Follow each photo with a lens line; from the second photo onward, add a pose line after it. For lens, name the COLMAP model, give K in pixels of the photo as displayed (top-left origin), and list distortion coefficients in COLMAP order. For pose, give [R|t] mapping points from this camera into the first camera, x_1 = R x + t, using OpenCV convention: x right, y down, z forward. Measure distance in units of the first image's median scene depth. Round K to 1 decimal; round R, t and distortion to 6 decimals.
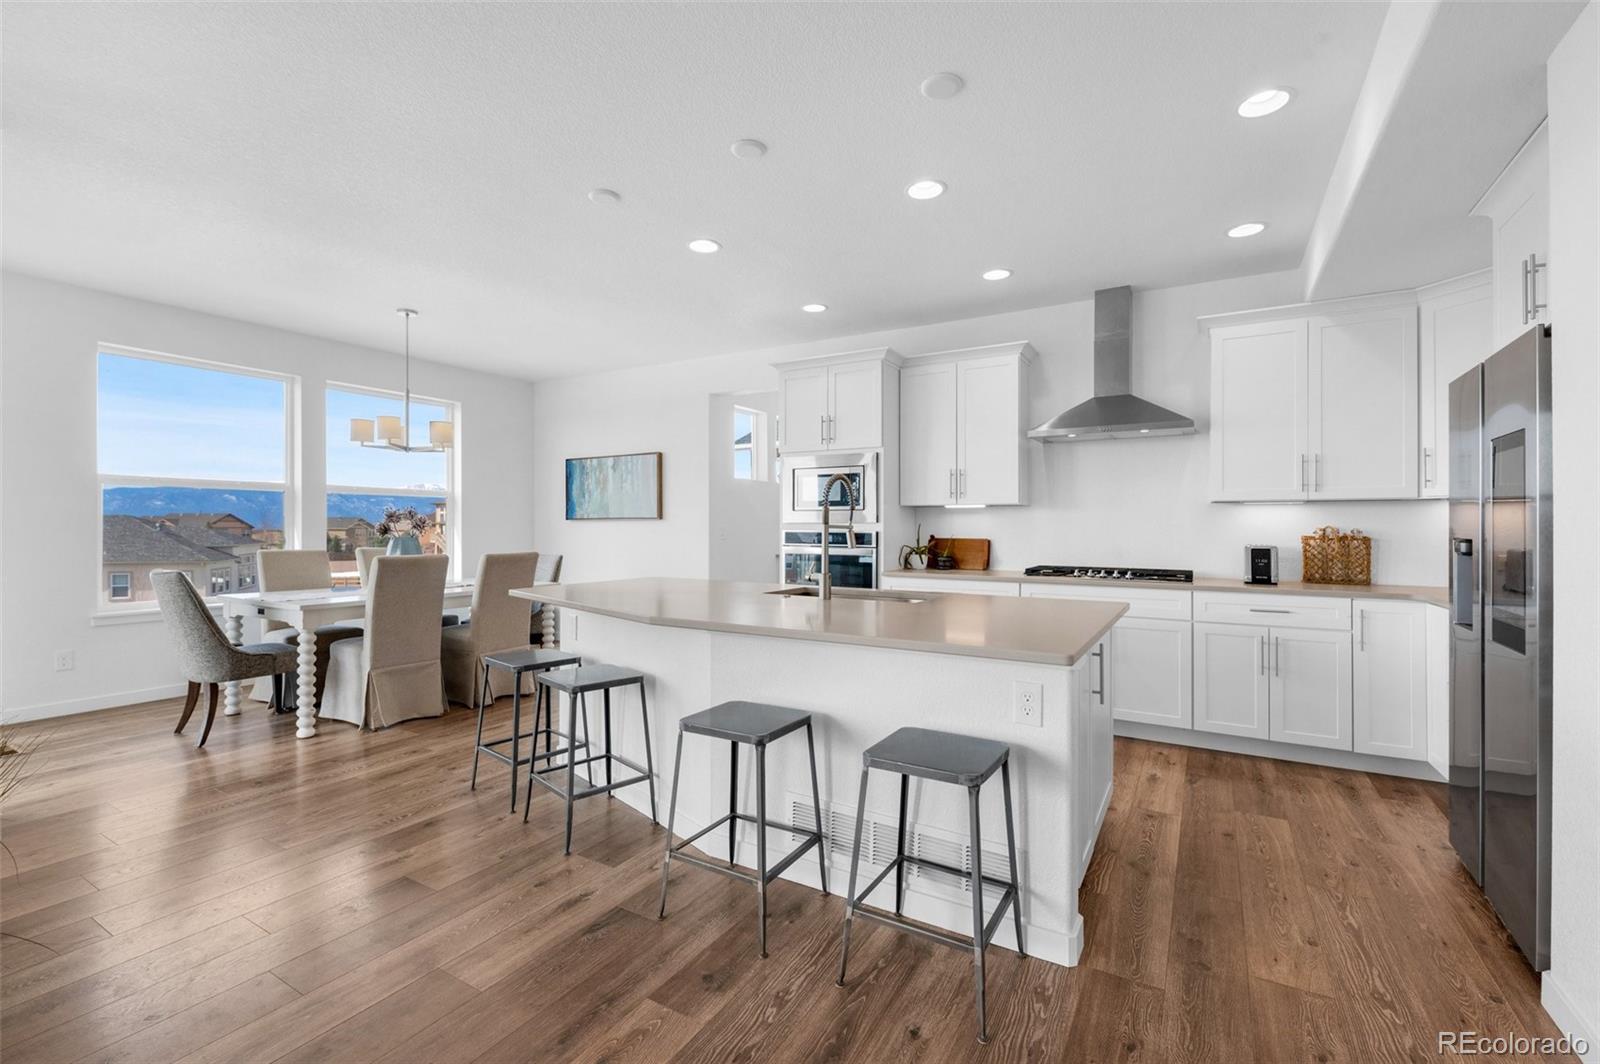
lens RADIAL K [[690.7, 0, 800.2], [0, 690.7, 522.1], [0, 0, 1]] dist [0.005637, -0.002524]
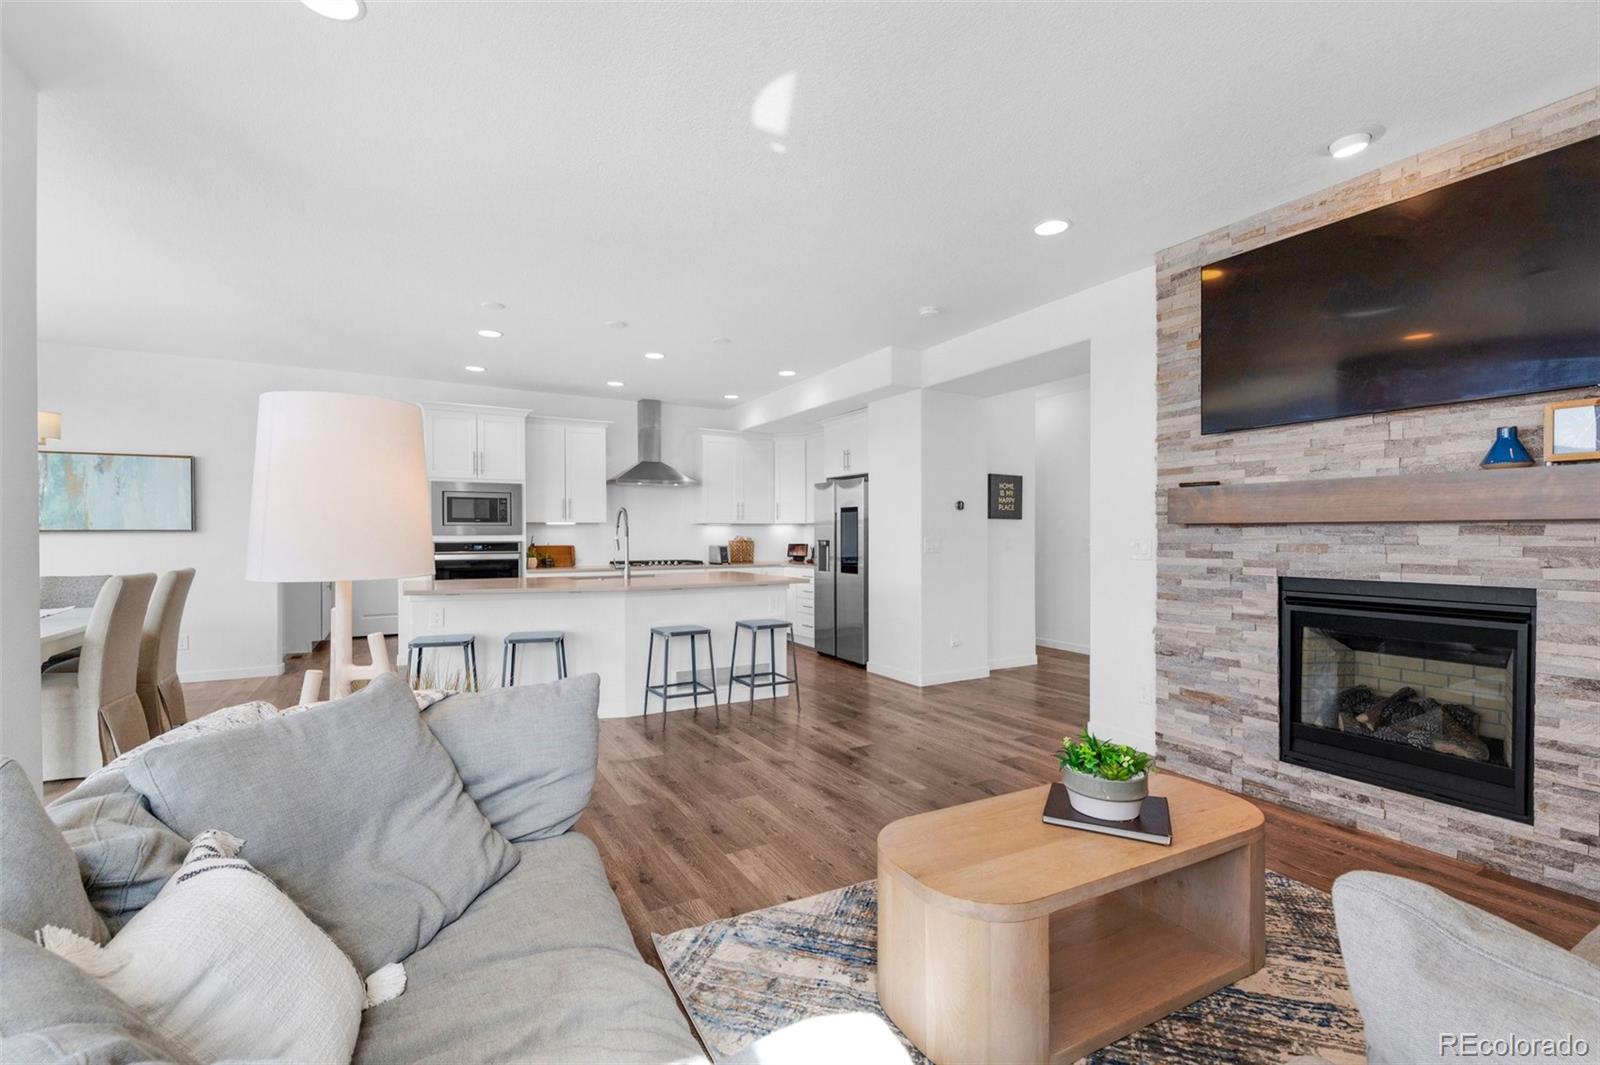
lens RADIAL K [[690.7, 0, 792.8], [0, 690.7, 543.0], [0, 0, 1]] dist [0.005637, -0.002524]
pose [[0.504064, -0.016765, 0.863504, -0.924022], [-0.003243, 0.999768, 0.021304, -0.016884], [-0.863660, -0.013538, 0.503892, -0.193880]]
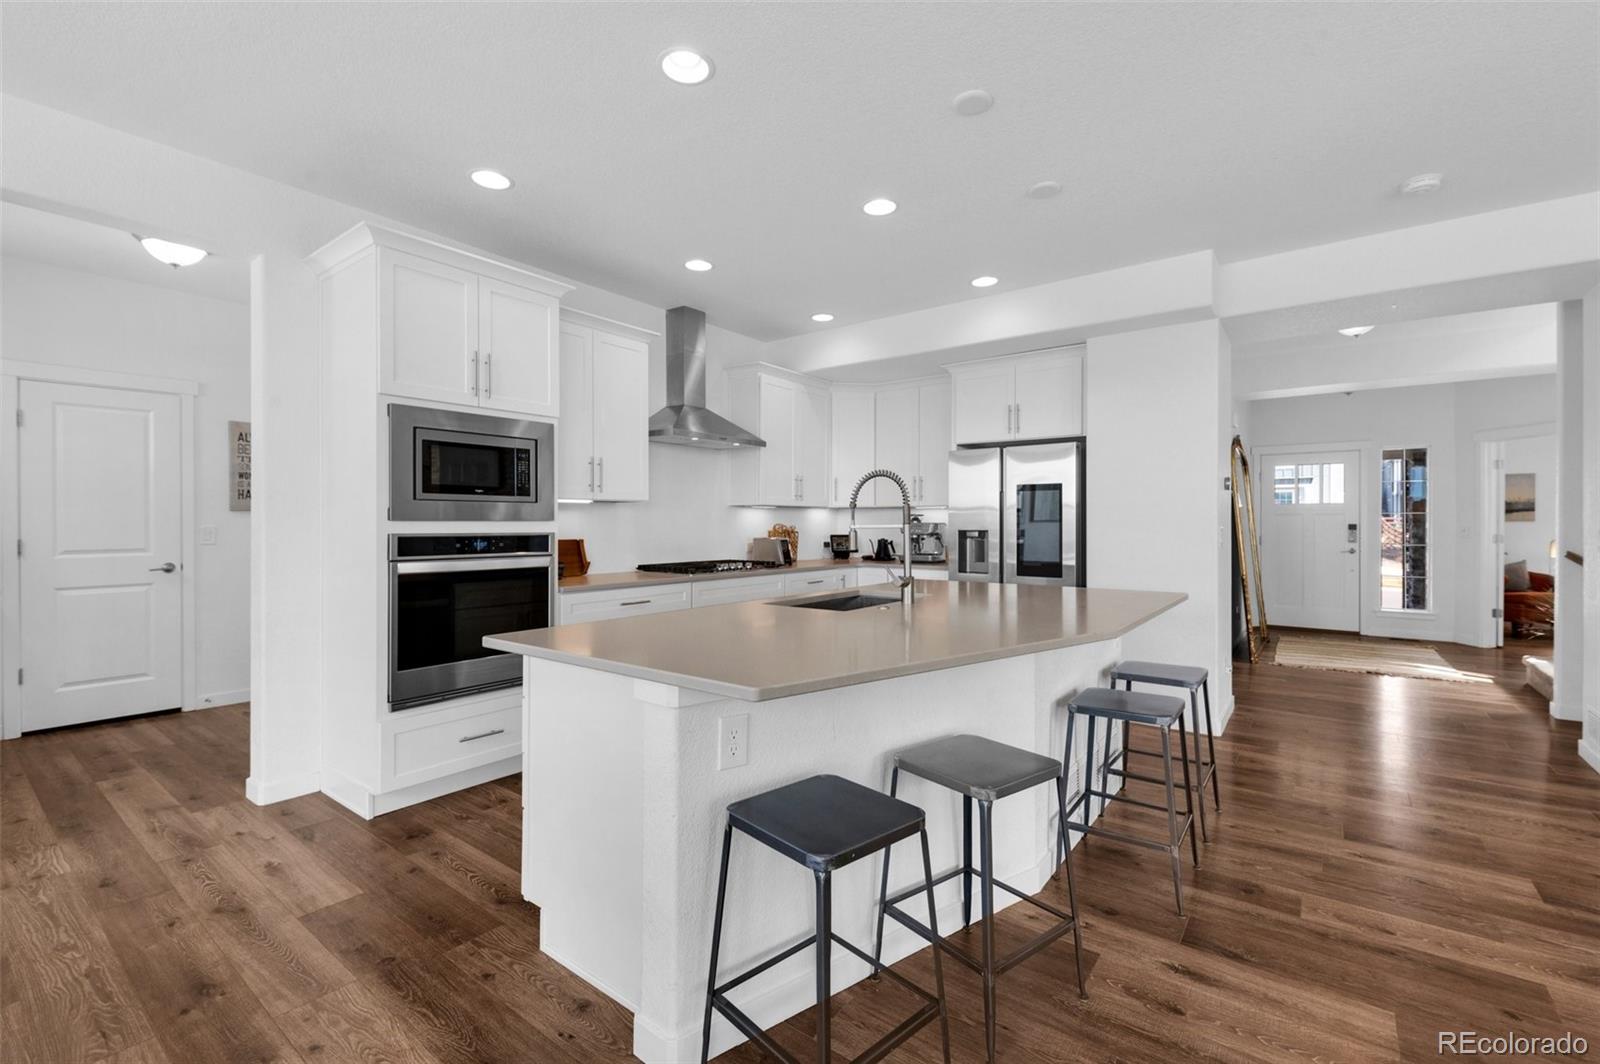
lens RADIAL K [[690.7, 0, 790.3], [0, 690.7, 527.7], [0, 0, 1]] dist [0.005637, -0.002524]
pose [[0.122916, -0.012577, 0.992337, -0.661655], [-0.010116, 0.999852, 0.013925, -0.005802], [-0.992366, -0.011750, 0.122770, 0.751552]]
